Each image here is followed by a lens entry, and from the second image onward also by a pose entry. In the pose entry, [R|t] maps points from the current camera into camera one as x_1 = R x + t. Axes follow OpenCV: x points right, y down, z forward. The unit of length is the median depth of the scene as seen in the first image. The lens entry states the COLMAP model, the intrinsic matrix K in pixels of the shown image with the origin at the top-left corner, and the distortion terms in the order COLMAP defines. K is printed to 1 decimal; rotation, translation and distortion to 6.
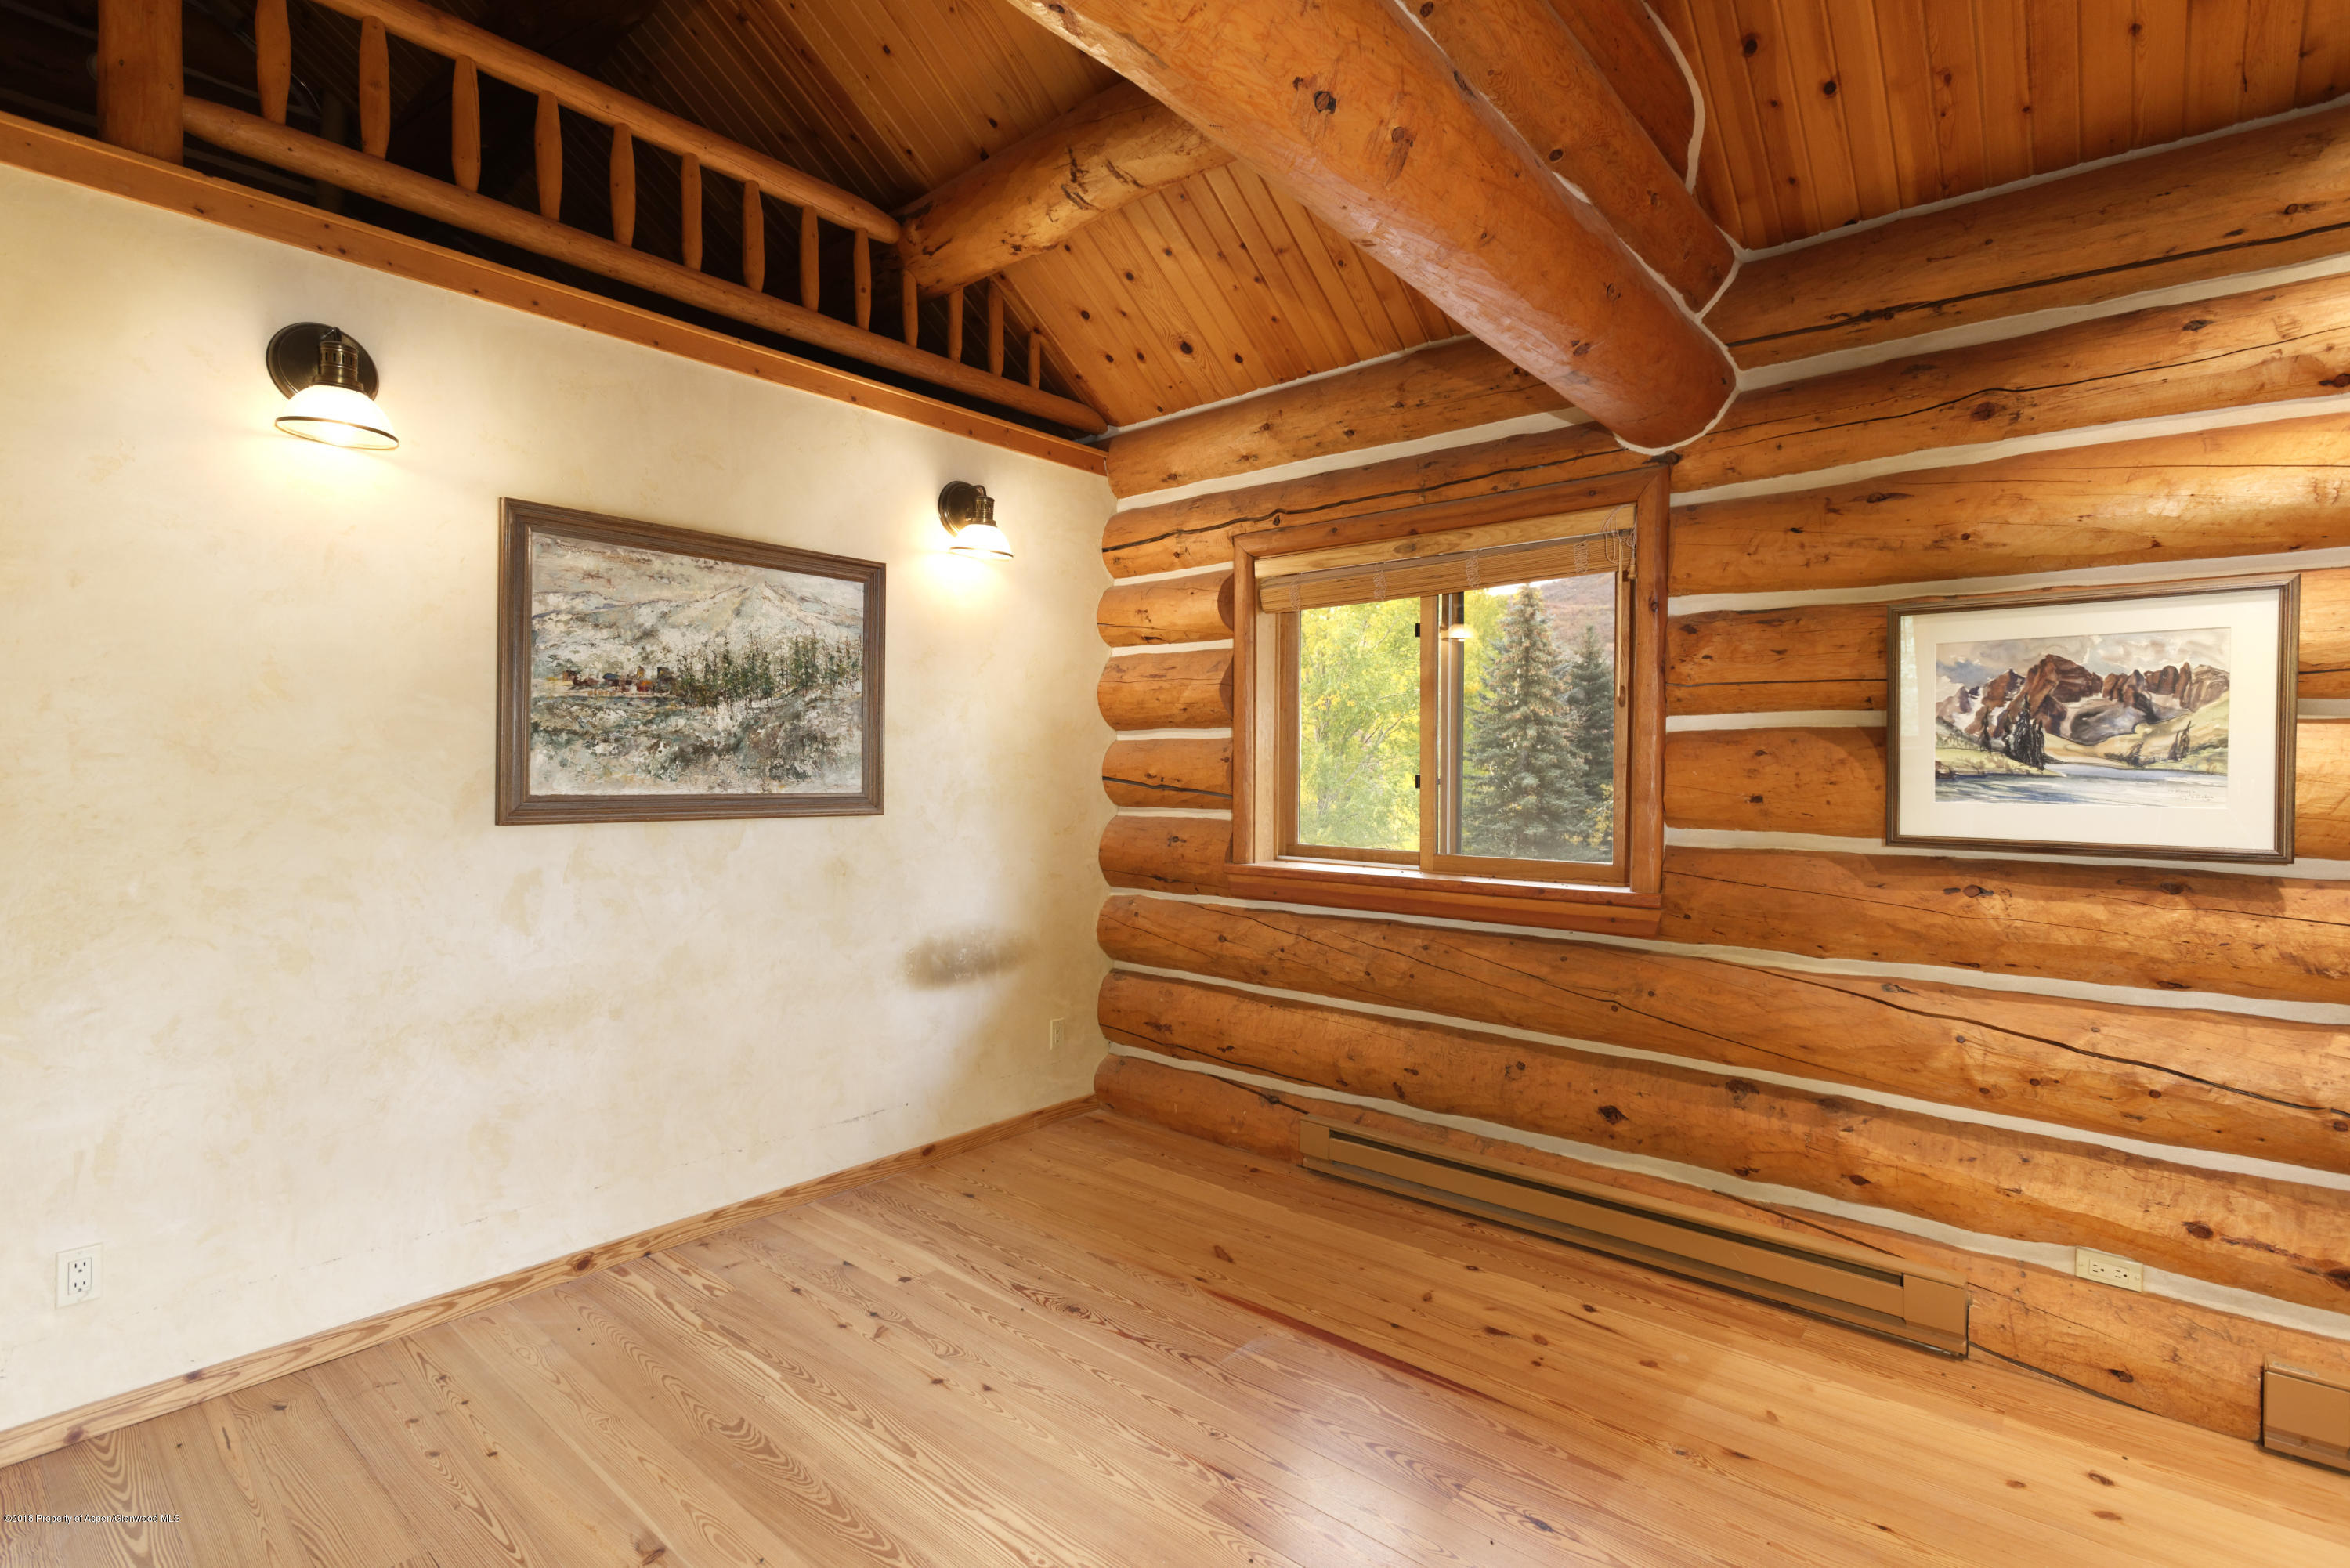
lens RADIAL K [[1110.0, 0, 1168.0], [0, 1110.0, 766.1], [0, 0, 1]] dist [0.008286, -0.001931]
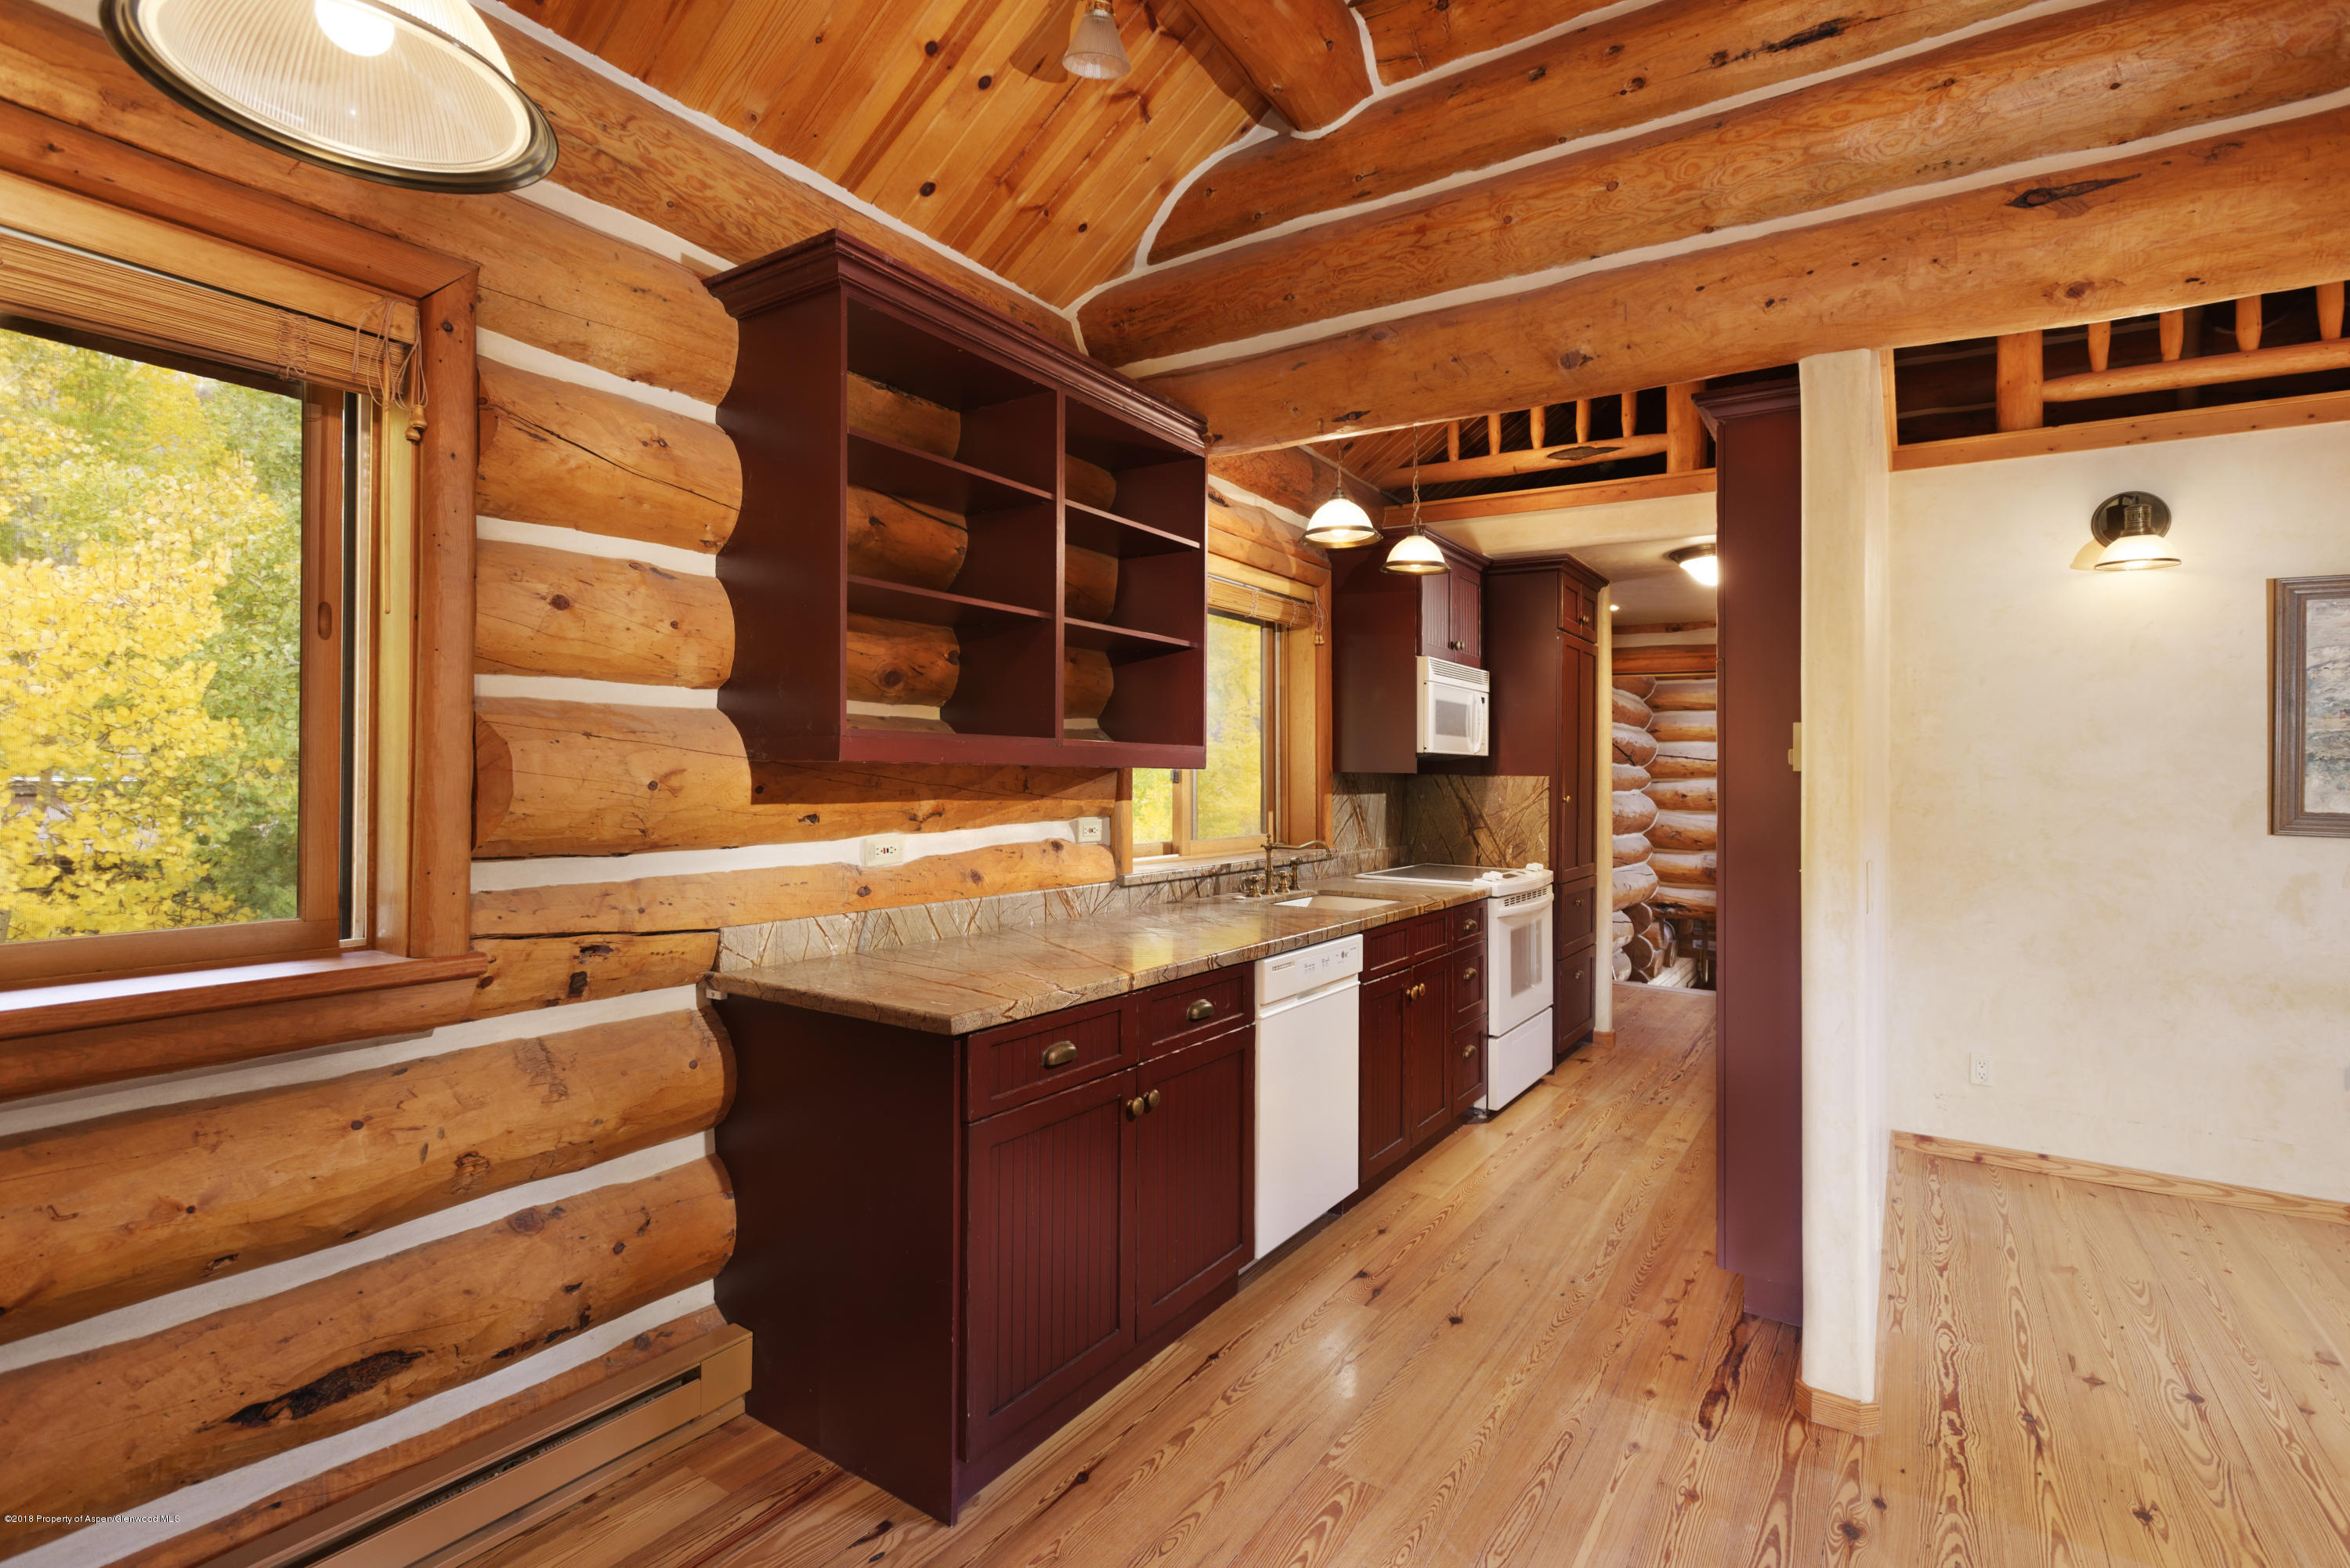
lens RADIAL K [[1110.0, 0, 1169.4], [0, 1110.0, 770.3], [0, 0, 1]] dist [0.008286, -0.001931]
pose [[0.128431, -0.003673, -0.991712, 0.526874], [-0.014446, 0.999880, -0.005574, 0.005322], [0.991613, 0.015042, 0.128363, -0.439079]]
